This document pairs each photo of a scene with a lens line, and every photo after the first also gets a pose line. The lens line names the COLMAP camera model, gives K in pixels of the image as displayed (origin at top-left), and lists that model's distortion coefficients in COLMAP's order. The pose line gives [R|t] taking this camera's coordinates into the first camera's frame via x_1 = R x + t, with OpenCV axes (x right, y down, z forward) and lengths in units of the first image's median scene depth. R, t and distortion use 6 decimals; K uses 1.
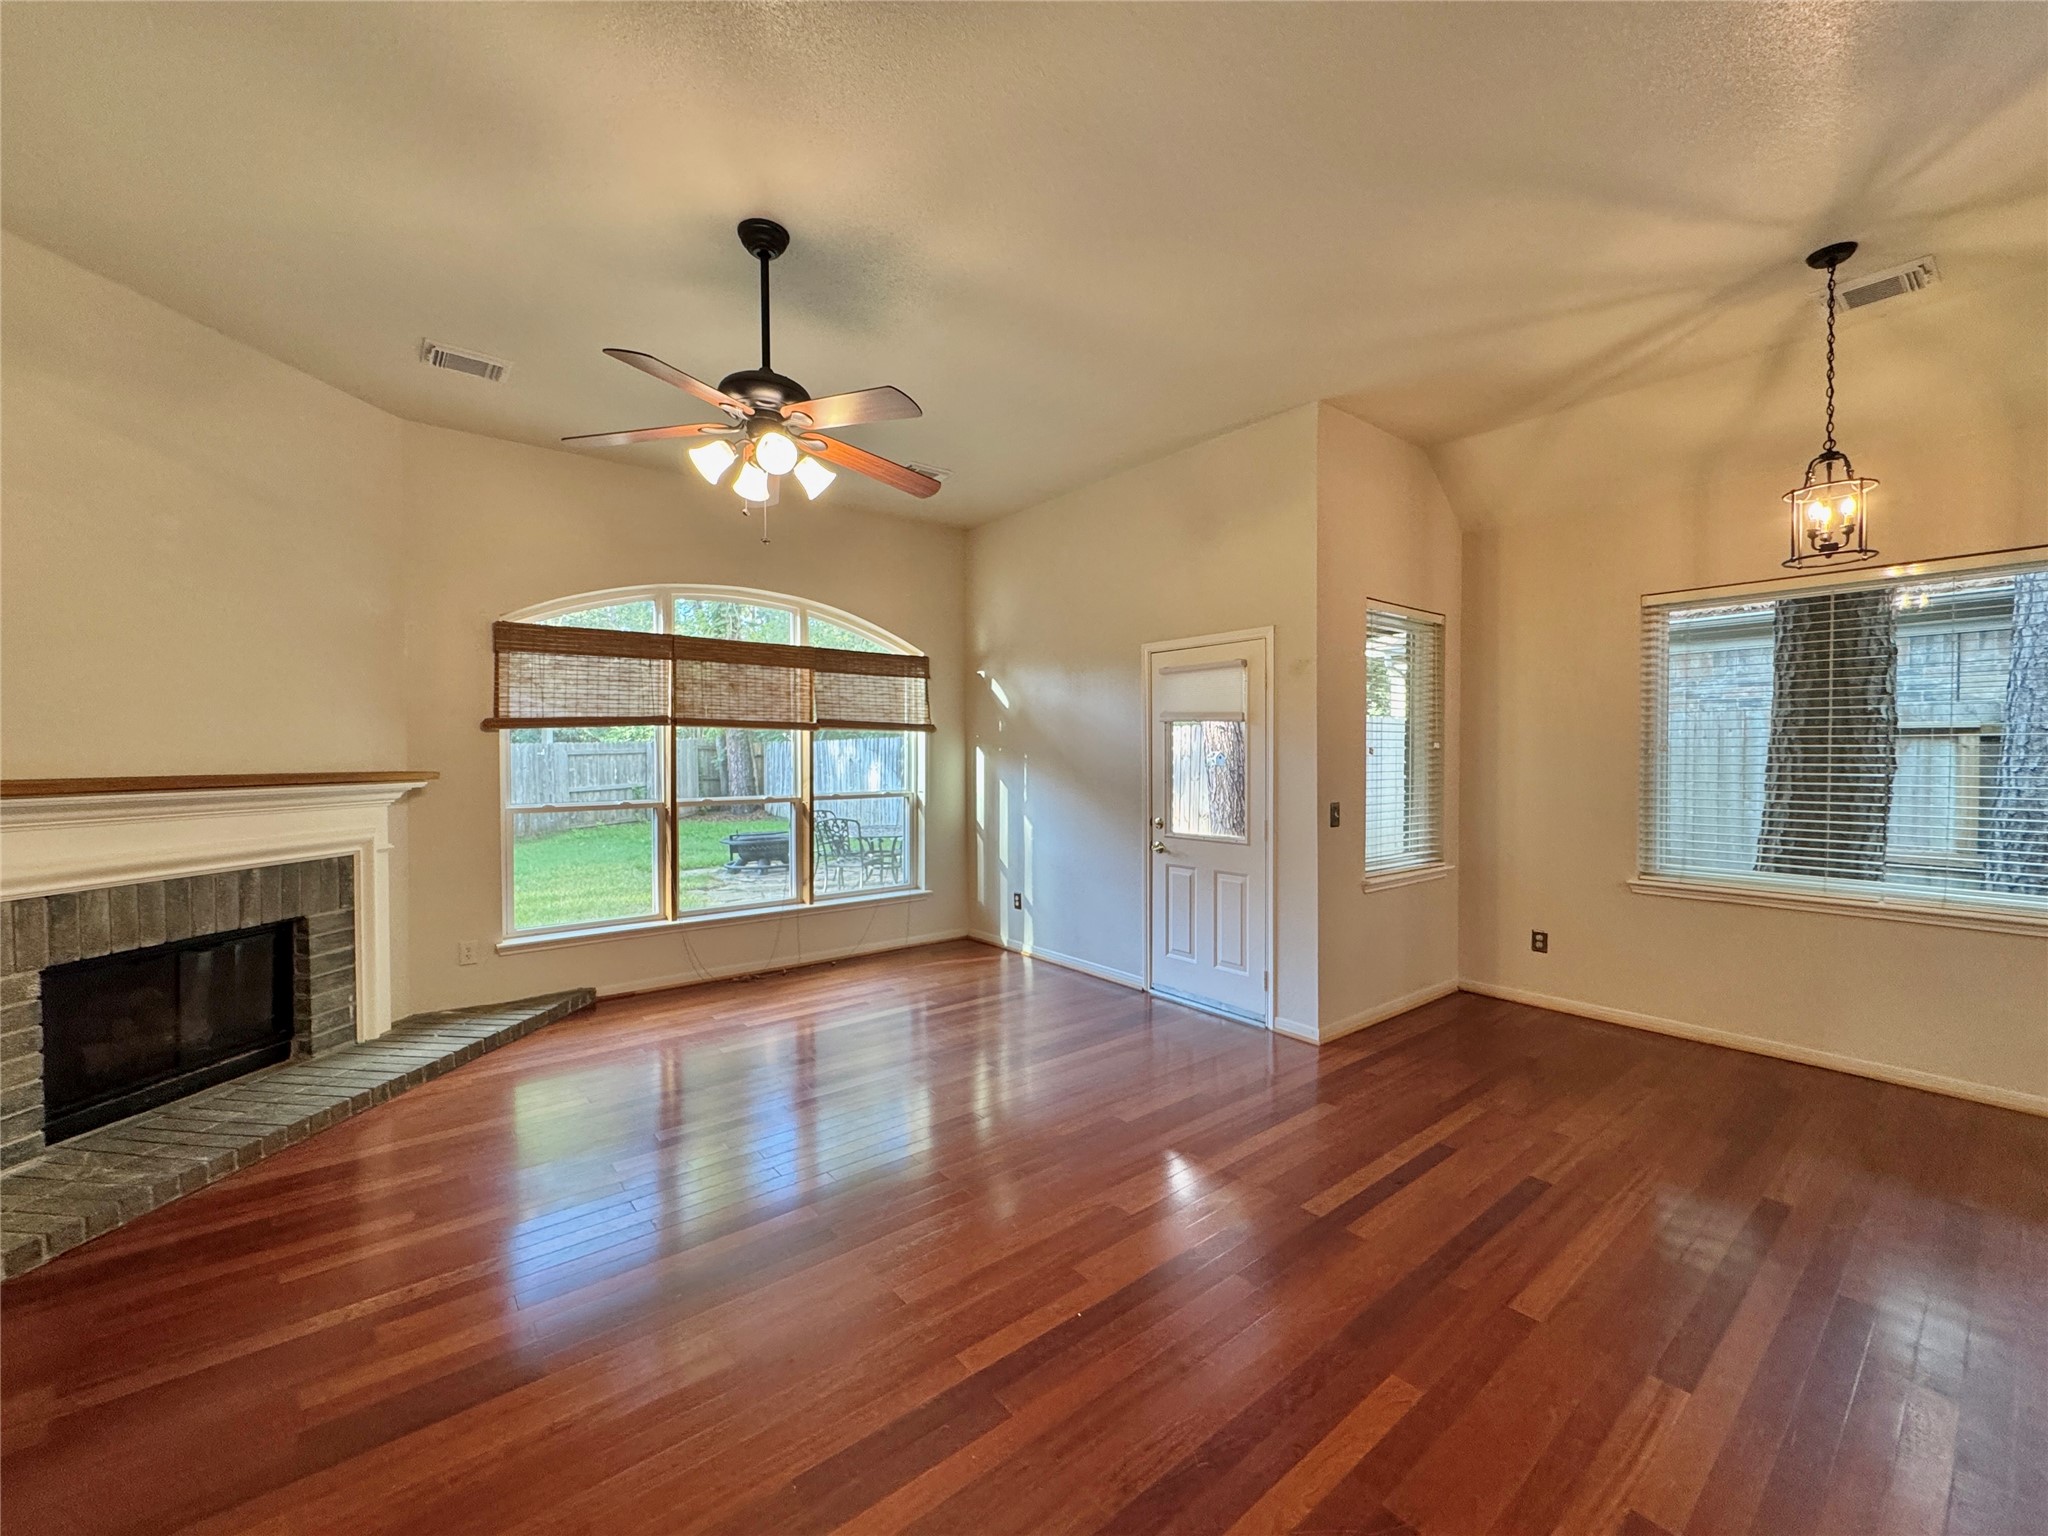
lens RADIAL K [[819.5, 0, 1024.3], [0, 819.5, 764.0], [0, 0, 1]] dist [-0.004240, 0.000416]
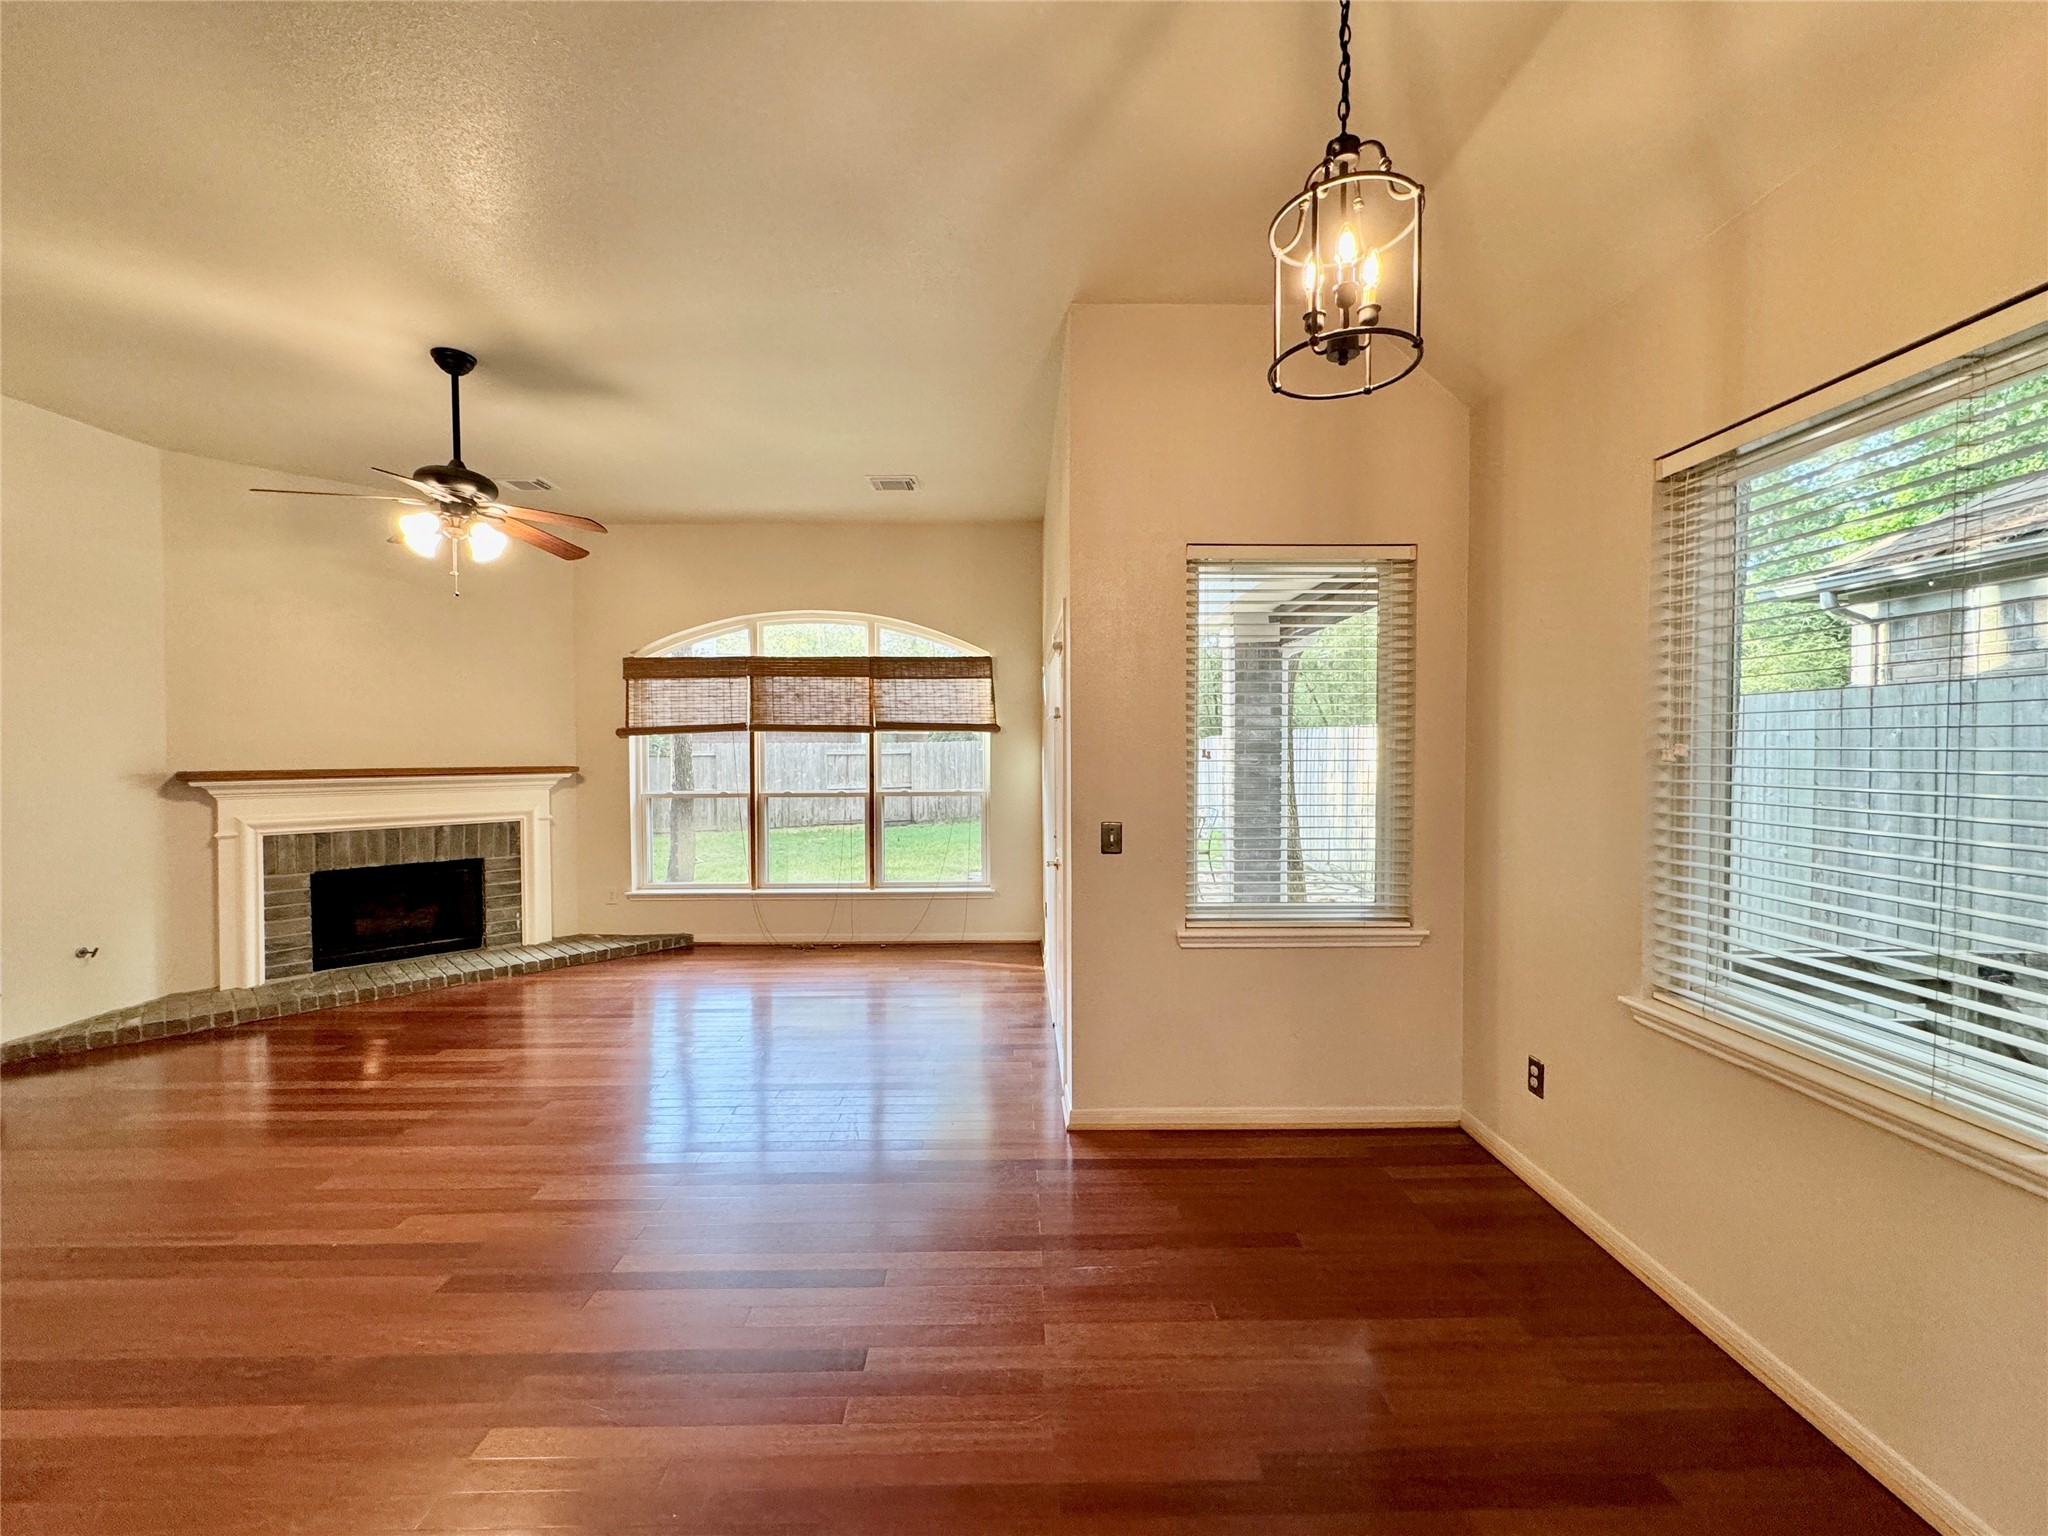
lens RADIAL K [[819.5, 0, 1021.8], [0, 819.5, 768.2], [0, 0, 1]] dist [-0.004240, 0.000416]
pose [[0.789329, 0.013784, -0.613815, 0.703147], [-0.005882, 0.999872, 0.014890, -0.012656], [0.613942, -0.008143, 0.789309, 0.311459]]
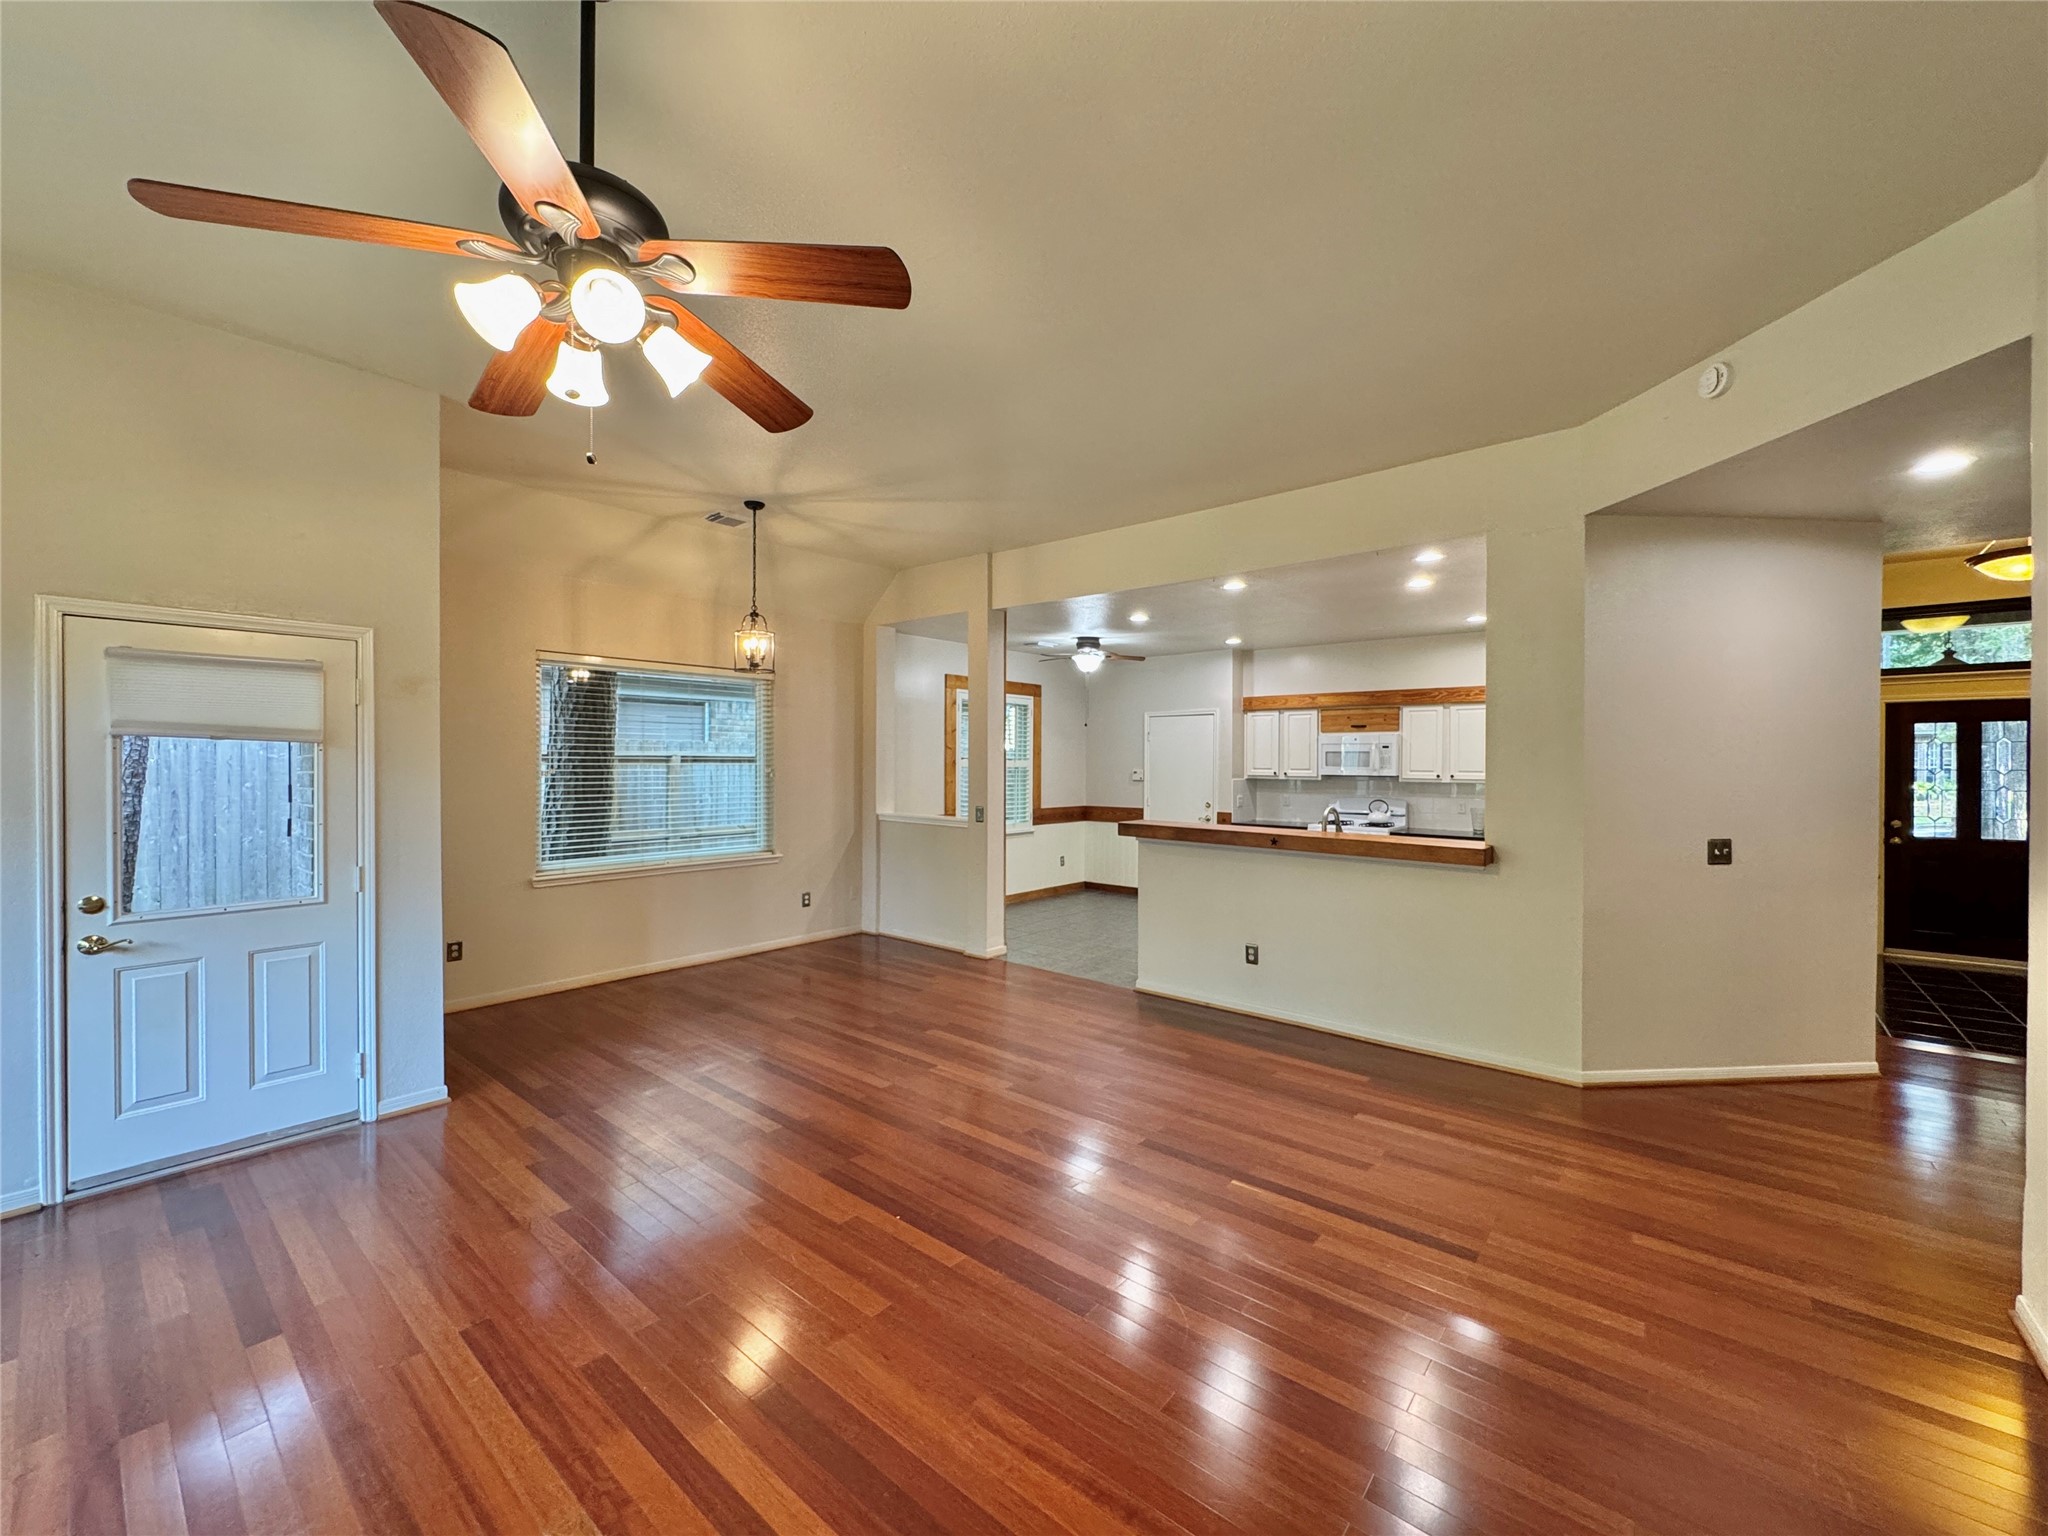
lens RADIAL K [[819.5, 0, 1019.0], [0, 819.5, 764.8], [0, 0, 1]] dist [-0.004240, 0.000416]
pose [[-0.188800, -0.003641, 0.982009, -0.572464], [0.008685, 0.999948, 0.005377, -0.028433], [-0.981977, 0.009544, -0.188759, 0.474642]]
